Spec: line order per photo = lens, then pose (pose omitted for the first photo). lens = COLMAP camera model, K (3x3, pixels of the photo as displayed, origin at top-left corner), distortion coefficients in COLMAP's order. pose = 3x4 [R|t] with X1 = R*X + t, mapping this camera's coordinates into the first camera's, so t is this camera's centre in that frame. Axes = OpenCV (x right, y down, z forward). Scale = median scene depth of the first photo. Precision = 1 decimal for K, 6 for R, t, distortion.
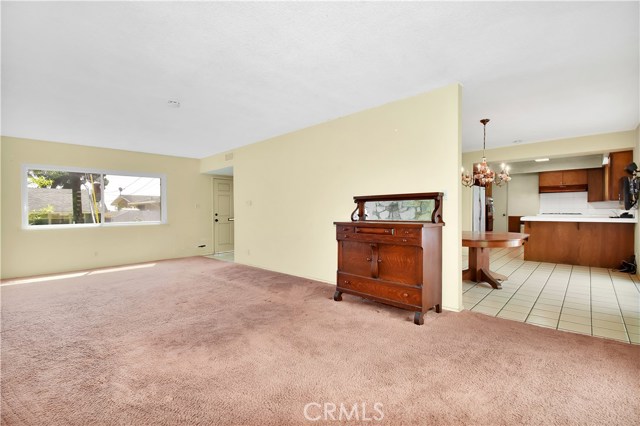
lens RADIAL K [[290.8, 0, 333.3], [0, 290.8, 214.1], [0, 0, 1]] dist [0.031494, -0.024125]
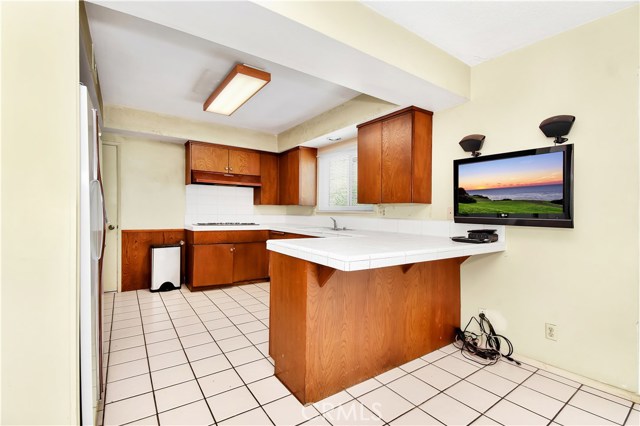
lens RADIAL K [[290.8, 0, 333.3], [0, 290.8, 214.1], [0, 0, 1]] dist [0.031494, -0.024125]
pose [[0.220462, 0.007787, 0.975364, 0.408342], [-0.002044, 0.999970, -0.007521, -0.022983], [-0.975393, -0.000335, 0.220472, 0.974871]]
